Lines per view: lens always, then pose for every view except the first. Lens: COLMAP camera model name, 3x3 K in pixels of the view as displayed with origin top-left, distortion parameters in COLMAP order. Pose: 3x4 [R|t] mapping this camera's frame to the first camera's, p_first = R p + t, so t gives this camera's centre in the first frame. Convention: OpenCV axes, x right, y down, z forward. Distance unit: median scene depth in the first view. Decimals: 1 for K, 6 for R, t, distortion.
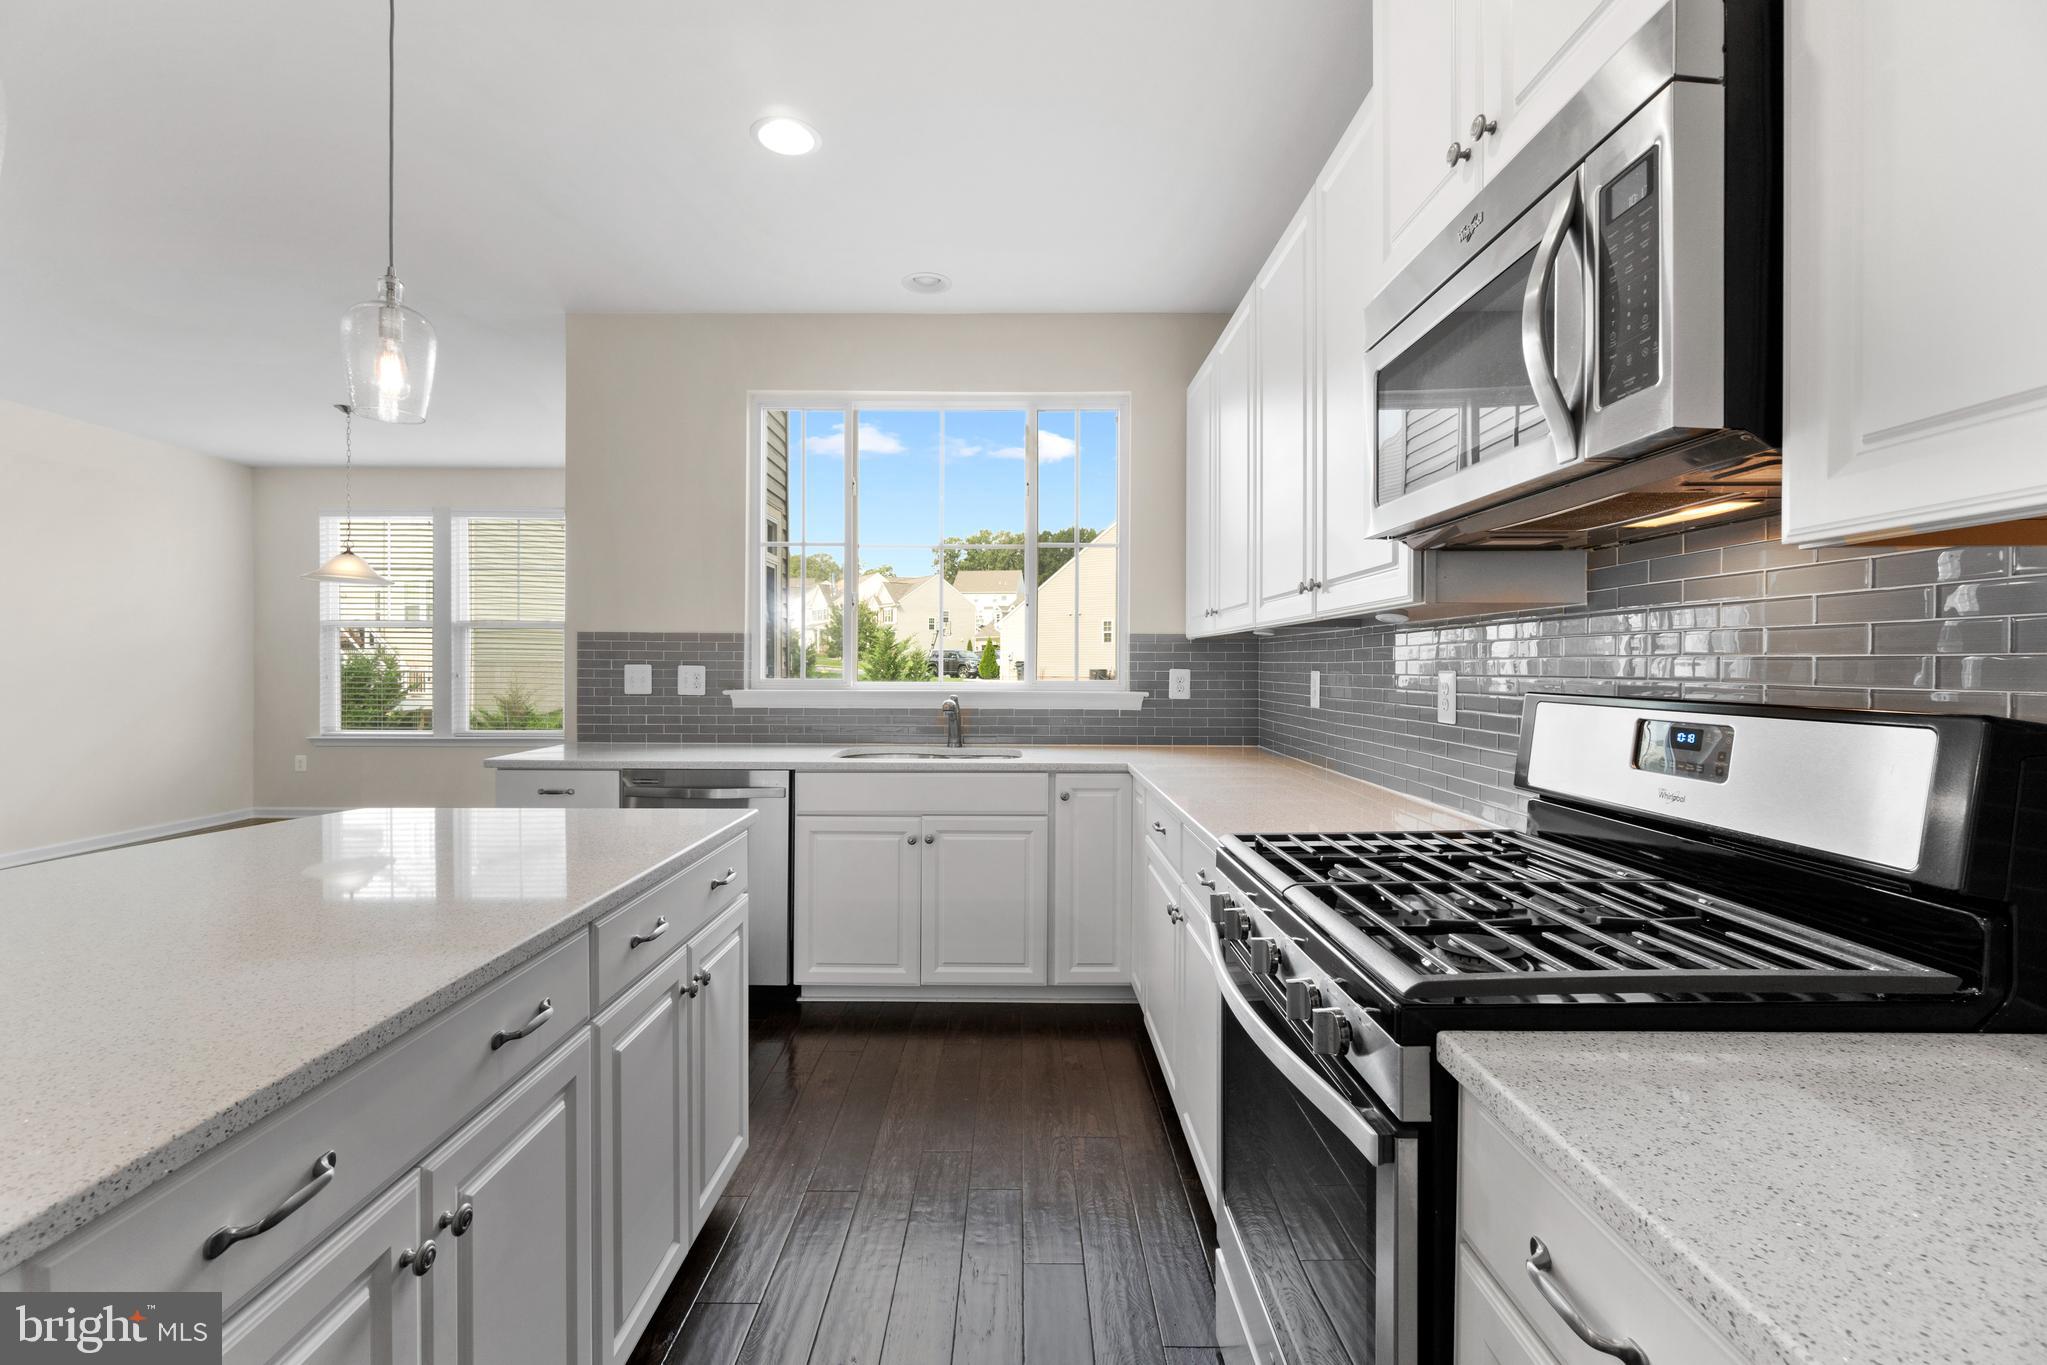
lens RADIAL K [[884.3, 0, 1012.8], [0, 884.3, 667.4], [0, 0, 1]] dist [-0.008973, 0.000182]
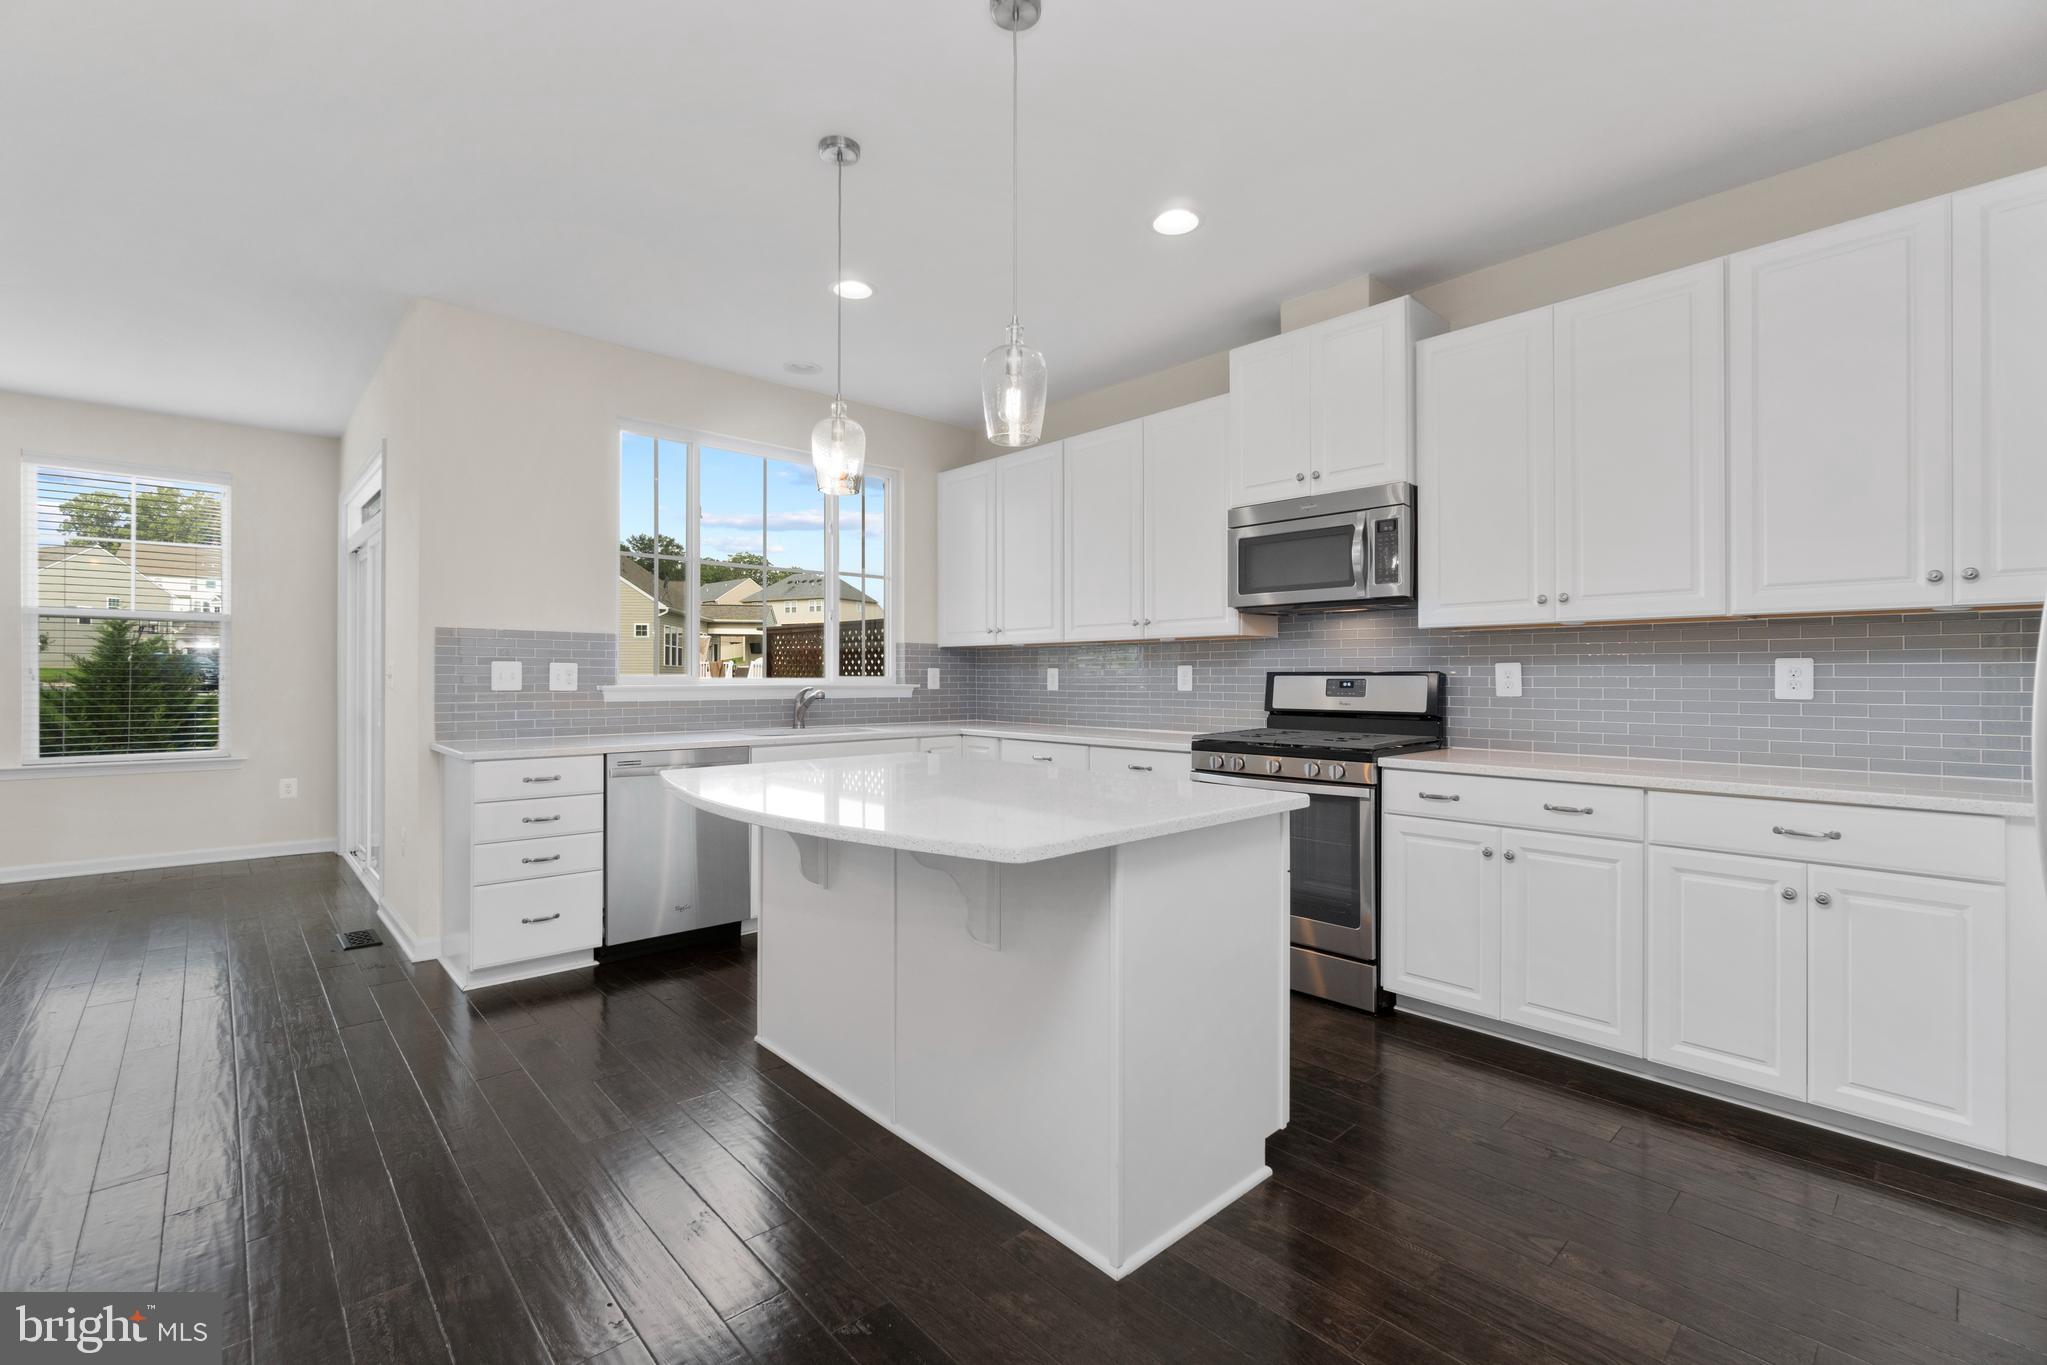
lens RADIAL K [[893.8, 0, 1022.1], [0, 893.8, 673.6], [0, 0, 1]] dist [0.000979, 0.000066]
pose [[0.731589, -0.000475, 0.681745, -1.211669], [0.003375, 0.999990, -0.002924, 0.027639], [-0.681737, 0.004440, 0.731584, -0.276112]]
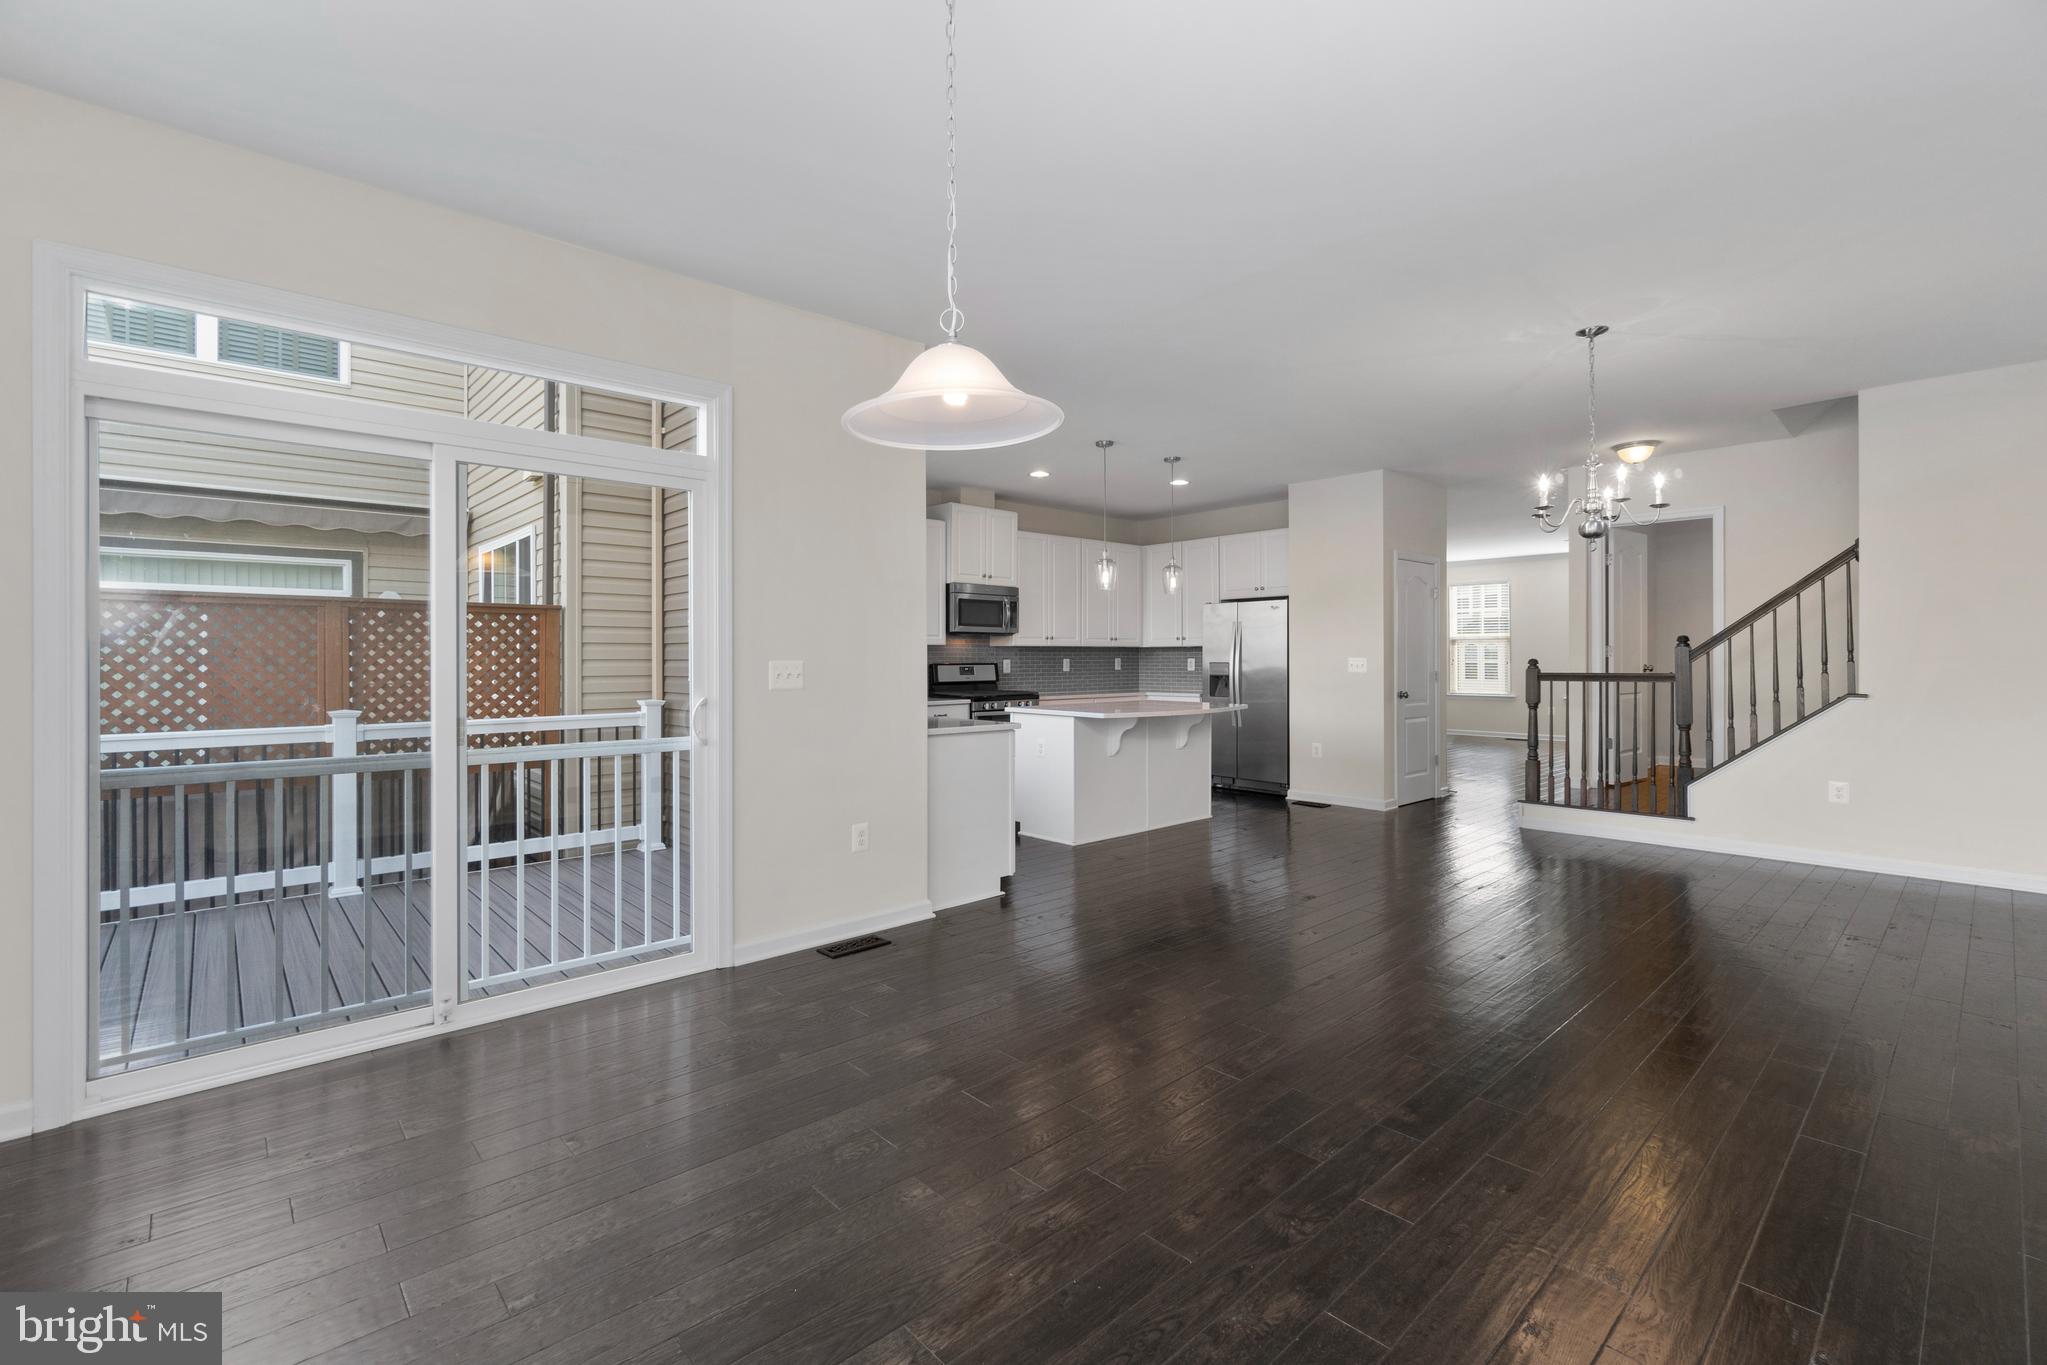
lens RADIAL K [[893.8, 0, 1022.1], [0, 893.8, 673.6], [0, 0, 1]] dist [0.000979, 0.000066]
pose [[-0.678171, -0.015101, 0.734749, -2.506297], [0.002378, 0.999739, 0.022742, -0.021414], [-0.734900, 0.017170, -0.677958, 2.953812]]
